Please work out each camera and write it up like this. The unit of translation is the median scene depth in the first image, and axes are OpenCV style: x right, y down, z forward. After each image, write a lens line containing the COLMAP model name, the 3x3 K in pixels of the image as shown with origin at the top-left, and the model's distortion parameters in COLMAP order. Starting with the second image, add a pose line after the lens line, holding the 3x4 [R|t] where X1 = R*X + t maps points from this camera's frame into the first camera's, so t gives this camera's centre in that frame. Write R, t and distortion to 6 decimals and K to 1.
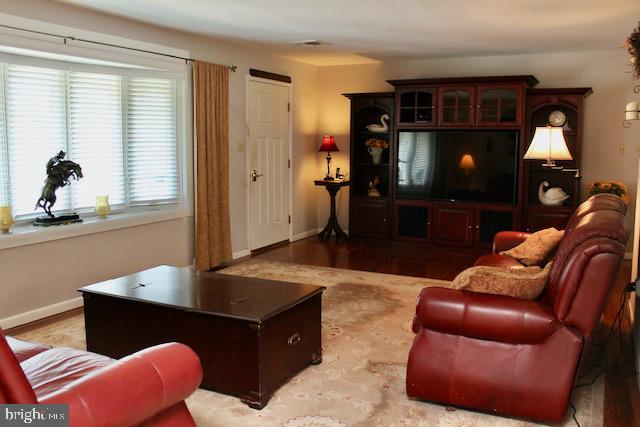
lens RADIAL K [[582.7, 0, 319.4], [0, 582.7, 214.2], [0, 0, 1]] dist [-0.107250, 0.022951]
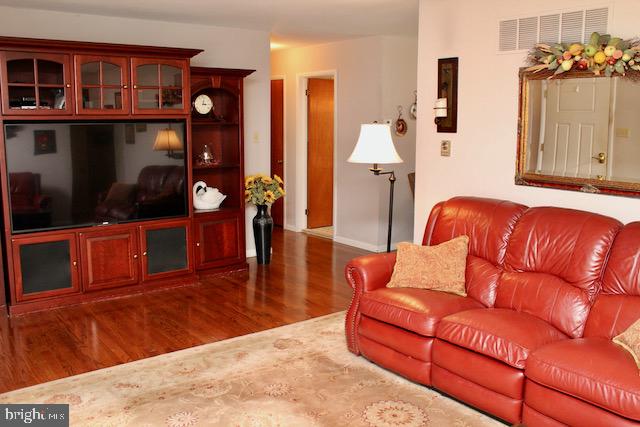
lens RADIAL K [[585.1, 0, 320.1], [0, 585.1, 211.6], [0, 0, 1]] dist [-0.076079, 0.000000]
pose [[0.394637, -0.149551, 0.906585, -0.292814], [0.108590, 0.987342, 0.115603, -0.089849], [-0.912398, 0.052825, 0.405882, 0.491977]]
